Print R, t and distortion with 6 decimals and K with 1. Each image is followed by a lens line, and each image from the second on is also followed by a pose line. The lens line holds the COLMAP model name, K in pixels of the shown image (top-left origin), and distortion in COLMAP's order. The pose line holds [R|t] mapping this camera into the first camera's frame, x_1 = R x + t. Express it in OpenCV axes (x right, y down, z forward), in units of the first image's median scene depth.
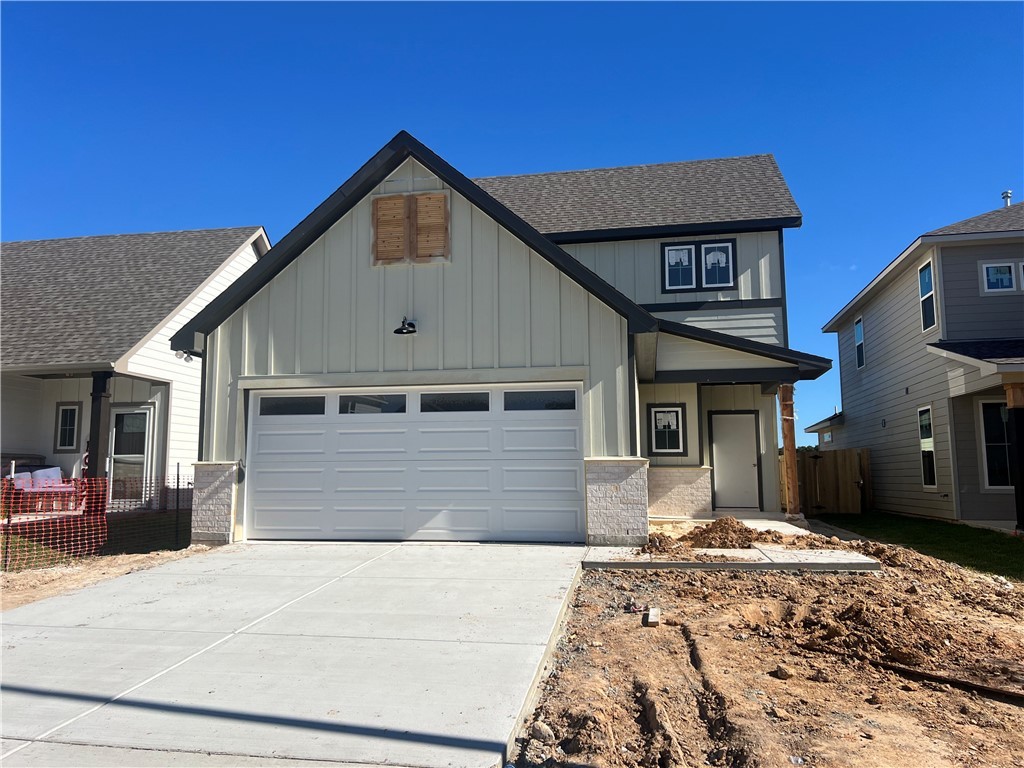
lens RADIAL K [[719.6, 0, 514.4], [0, 719.6, 366.2], [0, 0, 1]] dist [0.051486, -0.042564]
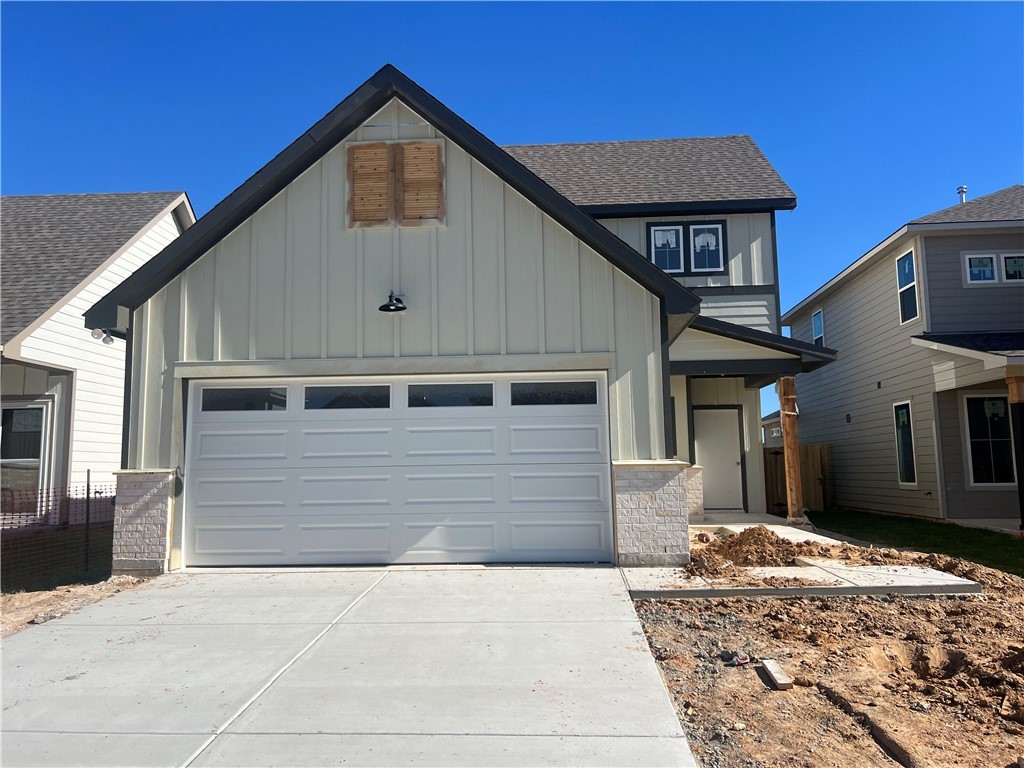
lens RADIAL K [[719.6, 0, 514.4], [0, 719.6, 366.2], [0, 0, 1]] dist [0.051486, -0.042564]
pose [[0.992764, 0.006791, 0.119887, -0.105754], [-0.007593, 0.999952, 0.006236, 0.010514], [-0.119839, -0.007101, 0.992768, 0.162077]]
